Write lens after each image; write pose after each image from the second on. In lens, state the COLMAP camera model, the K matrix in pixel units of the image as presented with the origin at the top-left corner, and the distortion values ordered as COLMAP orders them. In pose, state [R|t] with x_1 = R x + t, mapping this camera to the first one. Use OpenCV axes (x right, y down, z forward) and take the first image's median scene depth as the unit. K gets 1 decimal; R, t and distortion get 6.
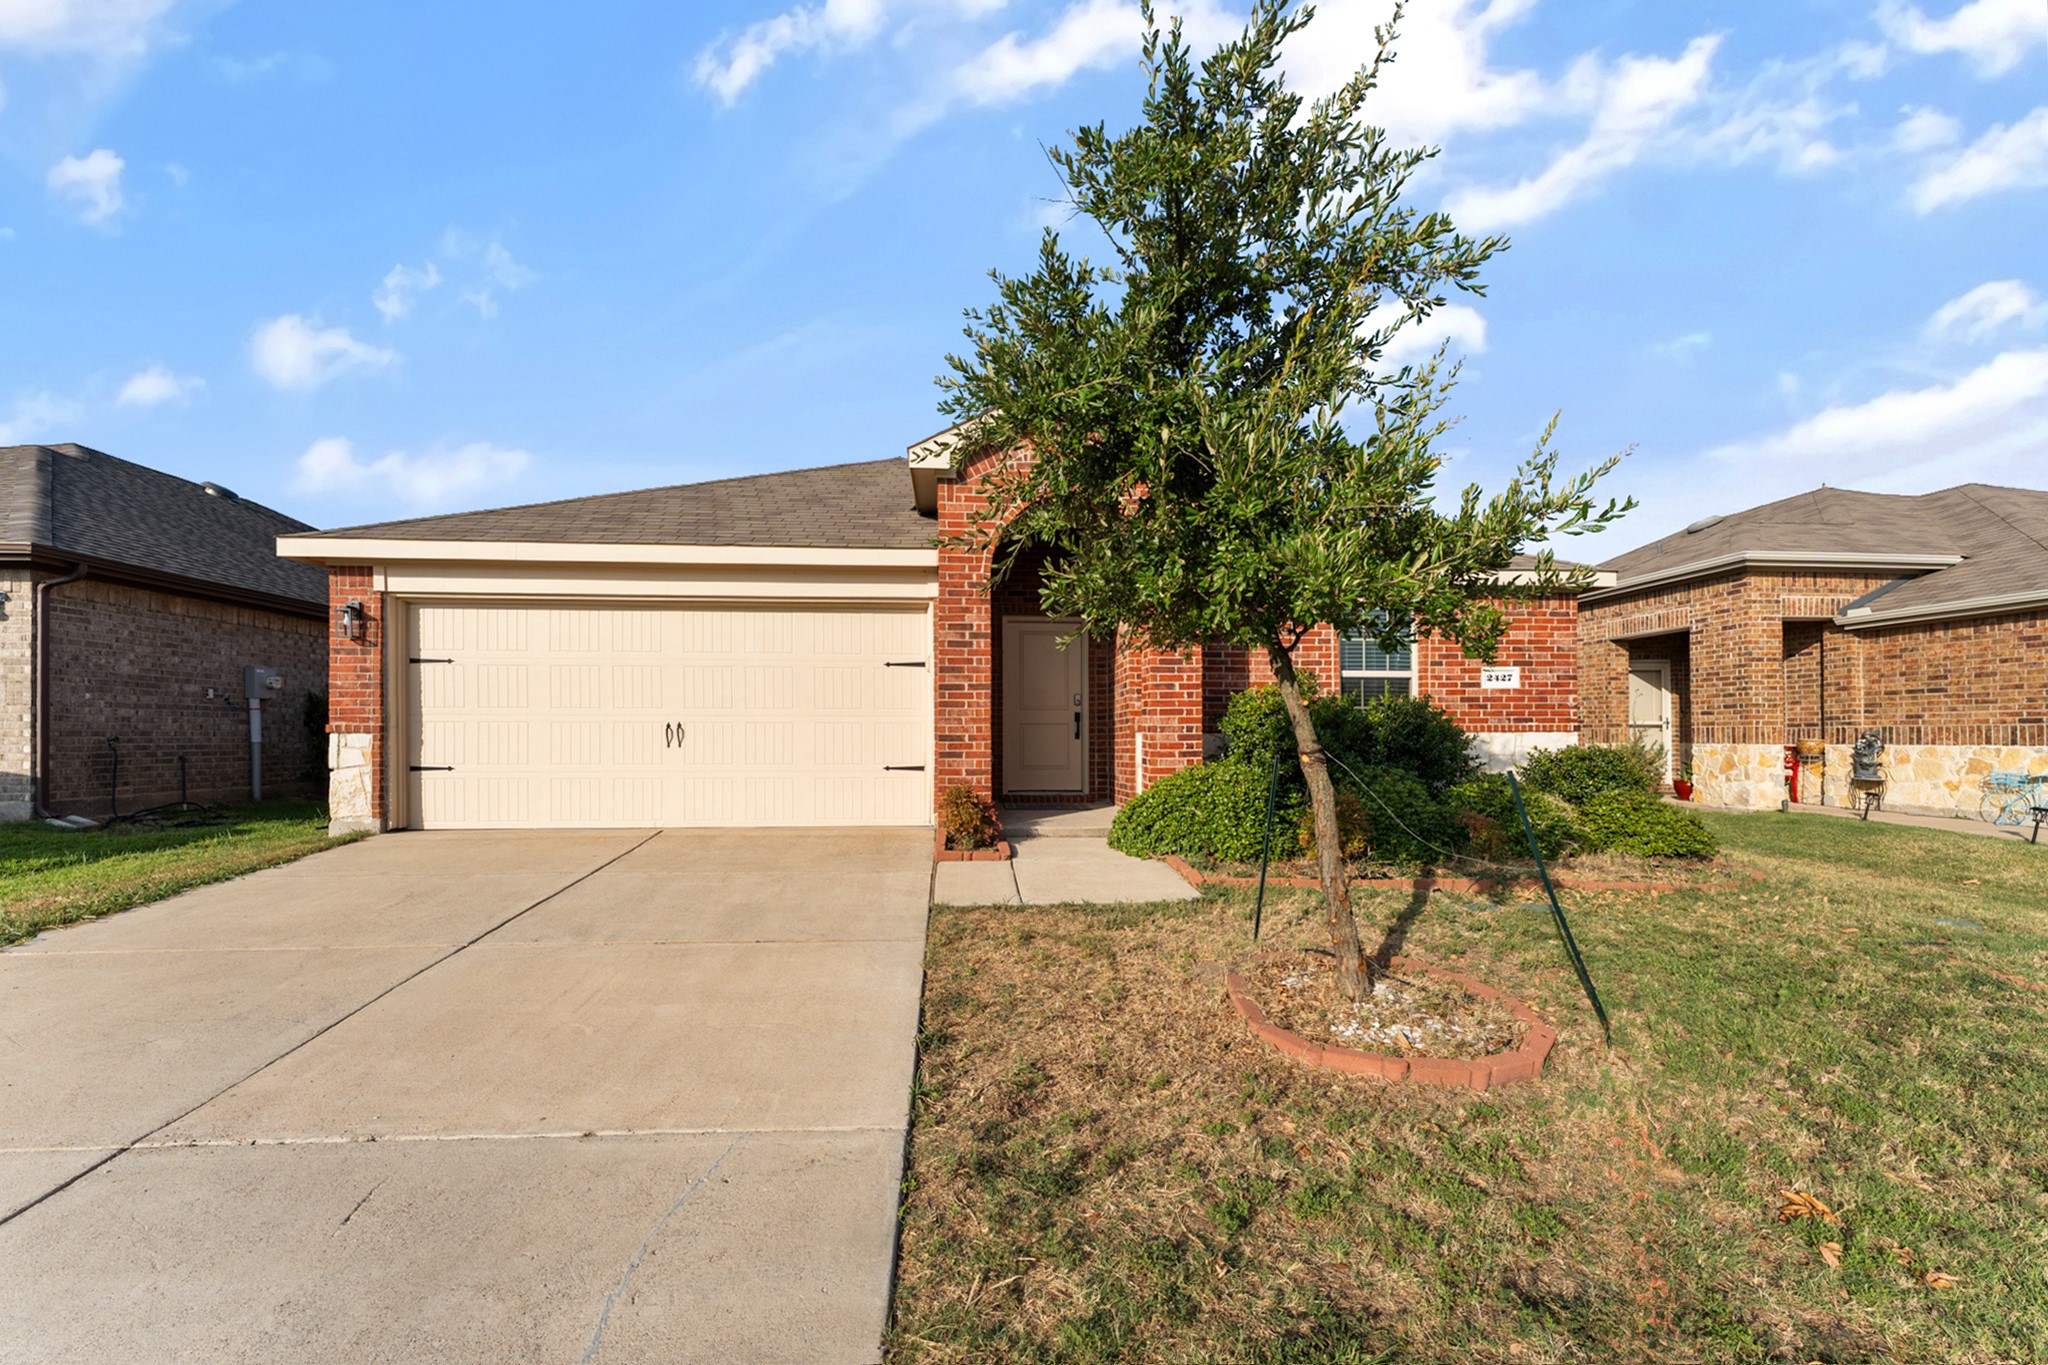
lens RADIAL K [[843.4, 0, 1025.5], [0, 843.4, 732.3], [0, 0, 1]] dist [-0.002068, -0.000183]
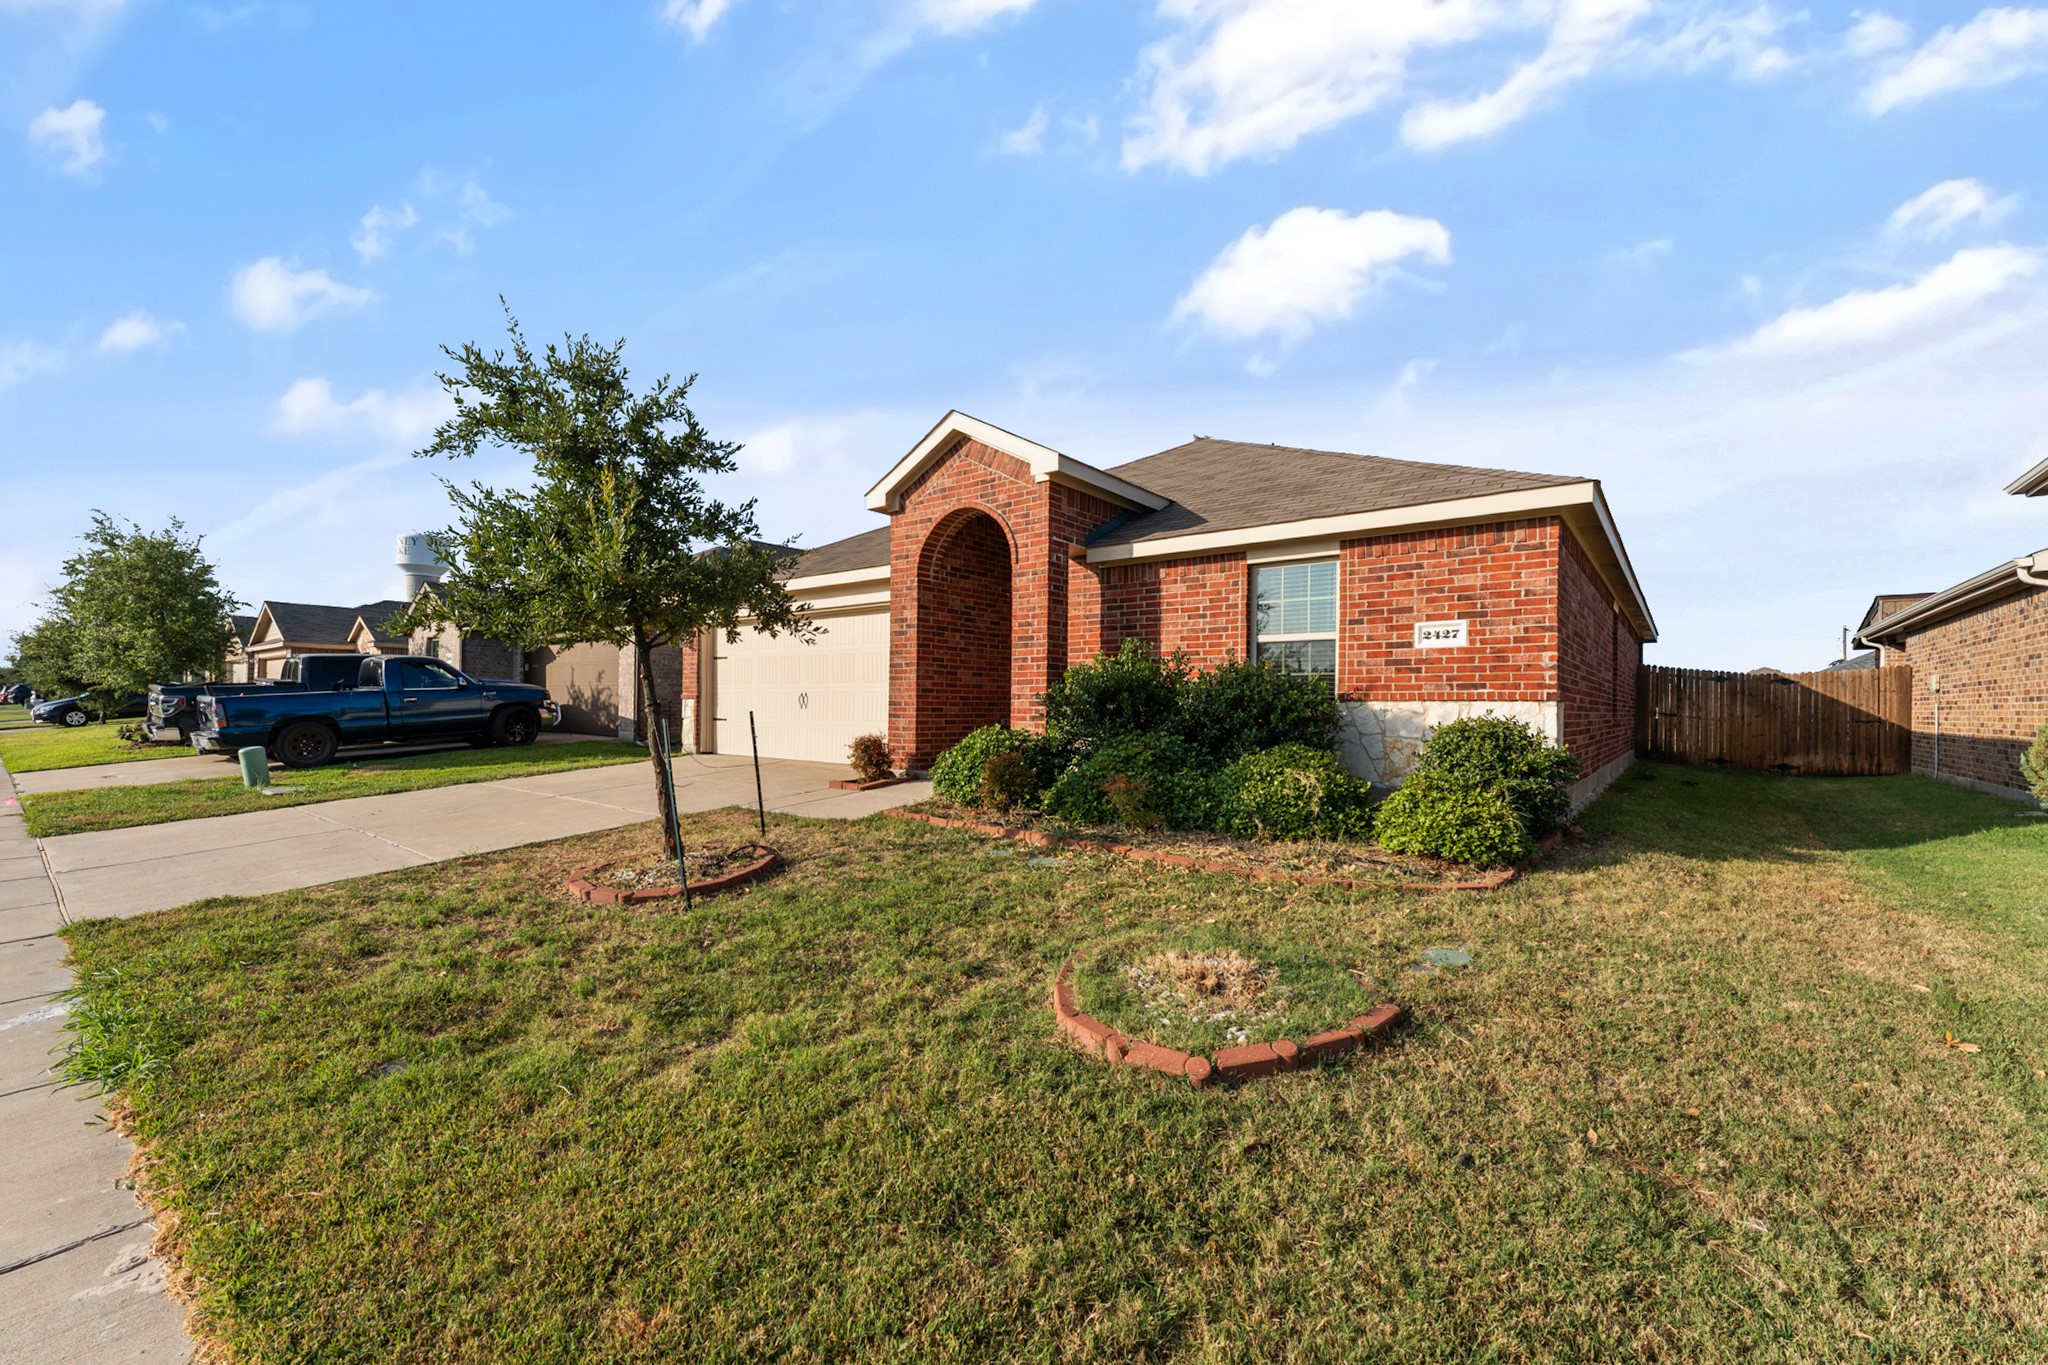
lens RADIAL K [[828.8, 0, 1022.7], [0, 828.8, 686.5], [0, 0, 1]] dist [0.007814, -0.006198]
pose [[0.732702, -0.008216, -0.680500, 0.816263], [-0.007244, 0.999776, -0.019871, 0.004126], [0.680511, 0.019489, 0.732479, 0.143761]]
